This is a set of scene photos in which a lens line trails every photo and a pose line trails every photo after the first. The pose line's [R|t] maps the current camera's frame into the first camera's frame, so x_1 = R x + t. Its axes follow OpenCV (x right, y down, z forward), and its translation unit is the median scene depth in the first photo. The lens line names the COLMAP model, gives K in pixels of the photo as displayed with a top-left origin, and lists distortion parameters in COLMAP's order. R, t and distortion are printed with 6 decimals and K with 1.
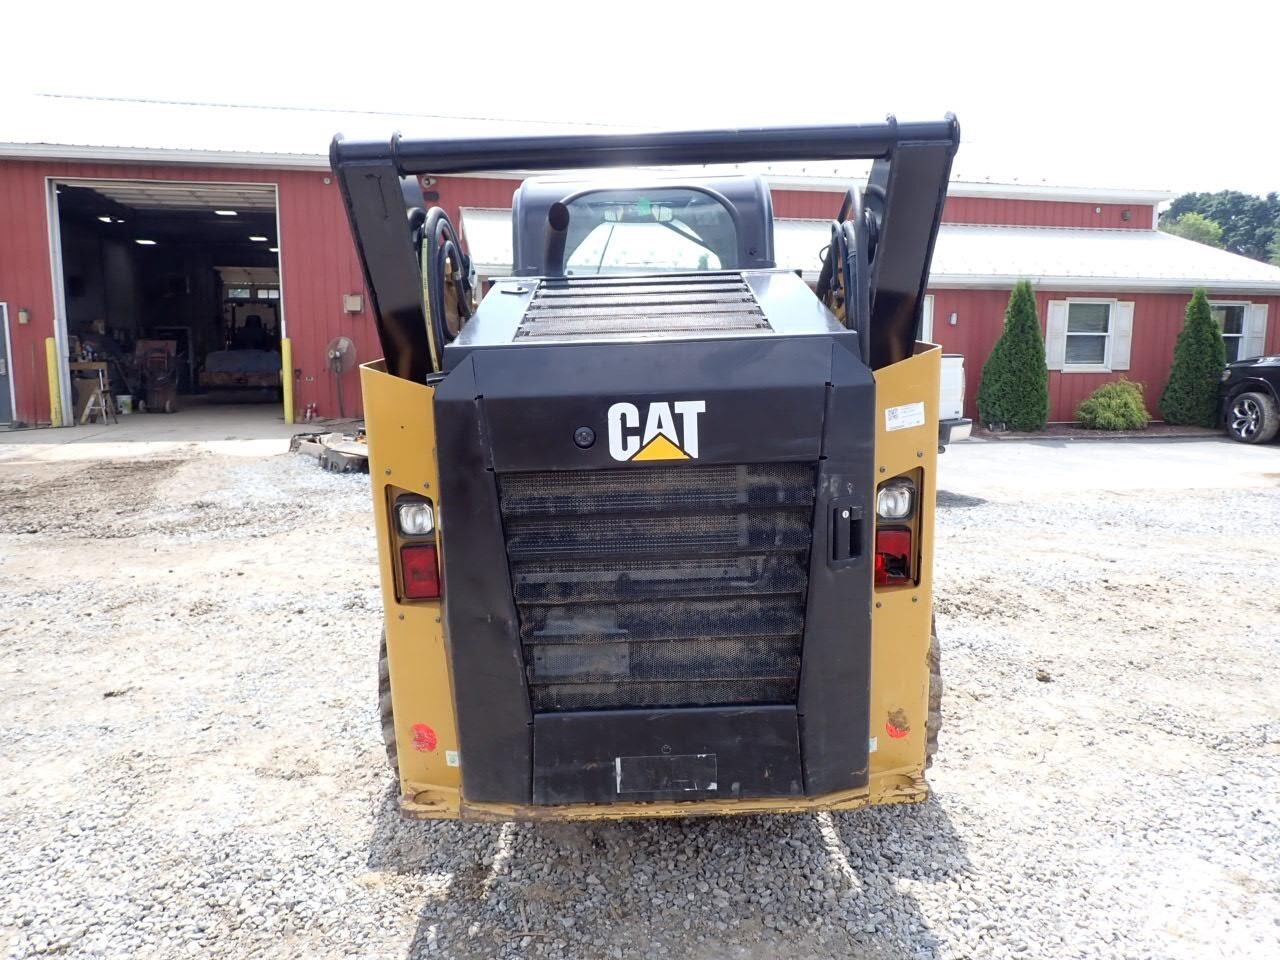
lens RADIAL K [[944.2, 0, 641.9], [0, 944.2, 488.4], [0, 0, 1]] dist [-0.001752, -0.003086]
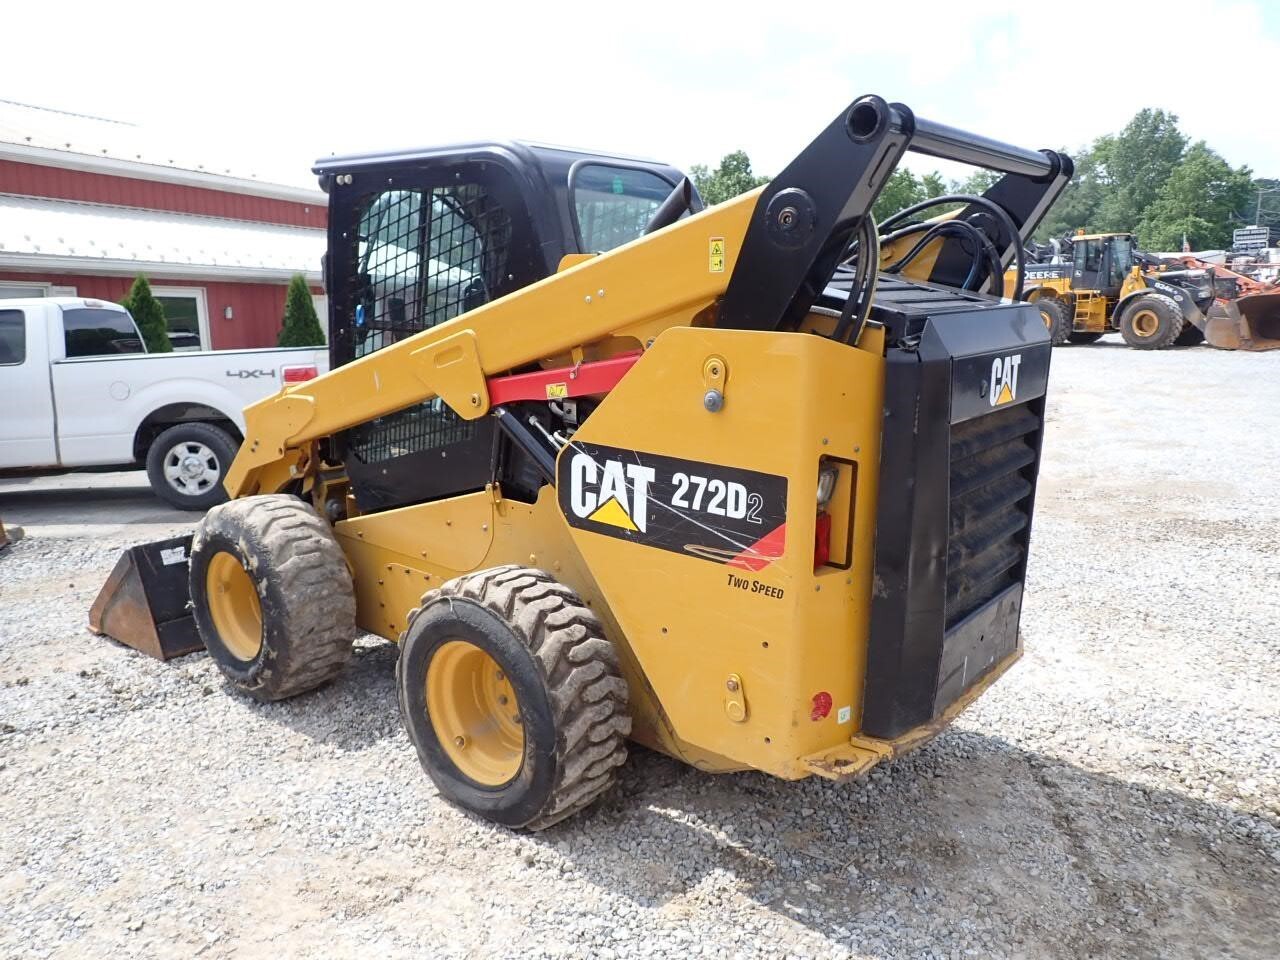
lens RADIAL K [[944.2, 0, 641.9], [0, 944.2, 488.4], [0, 0, 1]] dist [-0.001752, -0.003086]
pose [[0.640450, -0.138932, 0.755329, -0.928485], [0.137372, 0.988364, 0.065317, -0.048689], [-0.755614, 0.061929, 0.652083, 0.407408]]
